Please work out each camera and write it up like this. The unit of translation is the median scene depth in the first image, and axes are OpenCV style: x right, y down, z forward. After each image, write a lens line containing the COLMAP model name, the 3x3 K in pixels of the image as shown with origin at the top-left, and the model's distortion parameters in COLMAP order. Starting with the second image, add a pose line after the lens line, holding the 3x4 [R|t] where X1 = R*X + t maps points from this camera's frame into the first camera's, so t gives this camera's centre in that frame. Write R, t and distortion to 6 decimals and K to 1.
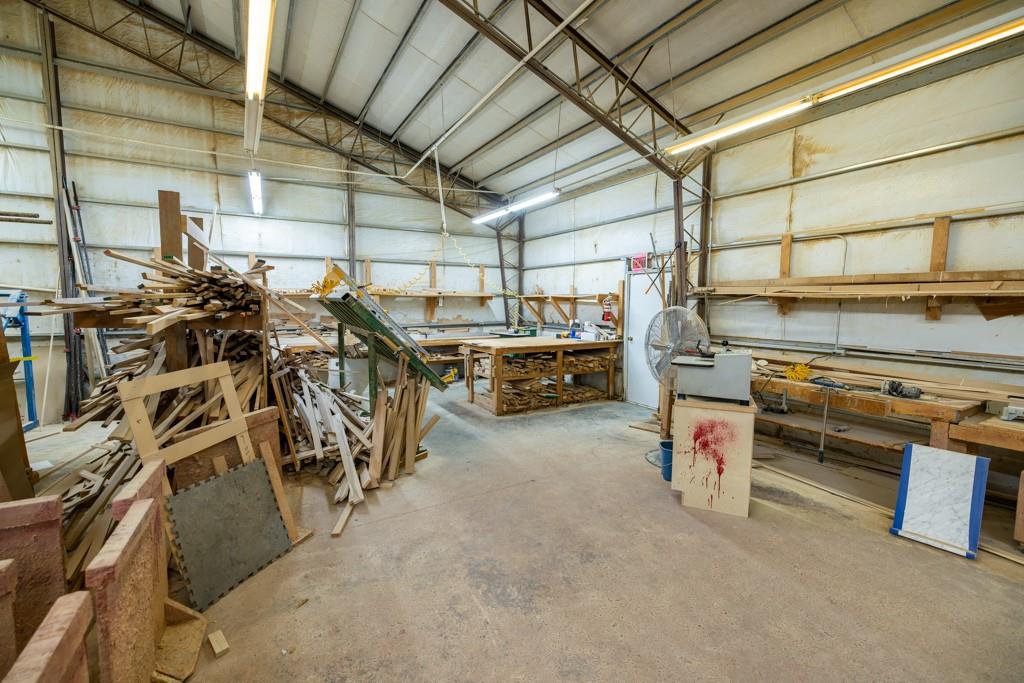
lens RADIAL K [[423.6, 0, 508.9], [0, 423.6, 339.7], [0, 0, 1]] dist [0.001927, 0.000535]
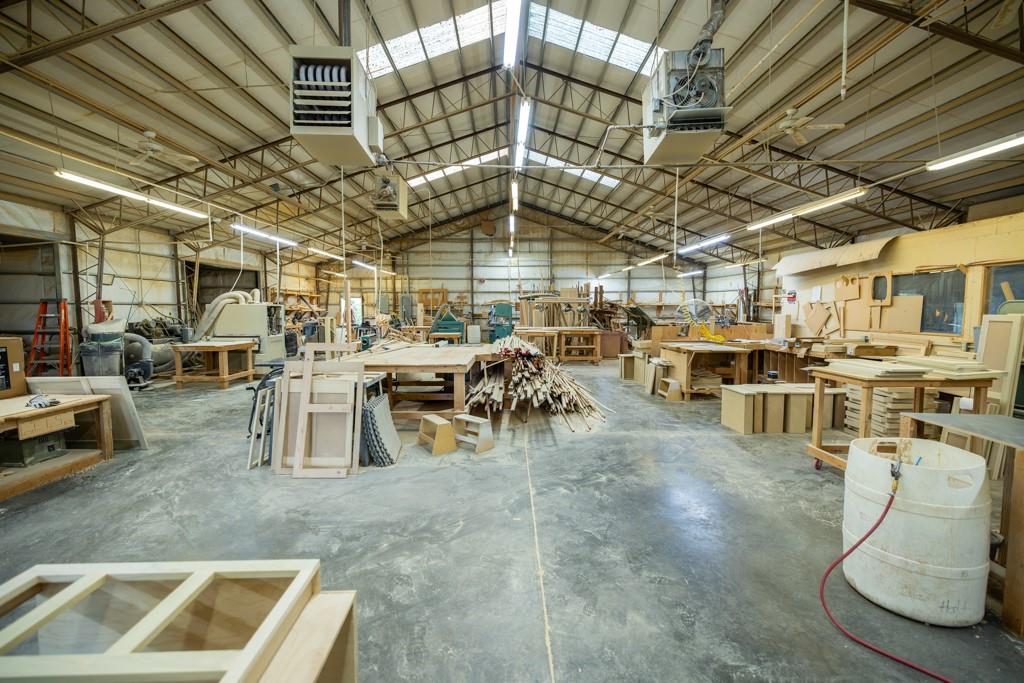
lens RADIAL K [[423.6, 0, 509.2], [0, 423.6, 337.4], [0, 0, 1]] dist [0.001927, 0.000535]
pose [[0.868291, 0.030632, -0.495109, 0.293110], [-0.040777, 0.999121, -0.009697, 0.148472], [0.494377, 0.028609, 0.868777, -1.627218]]
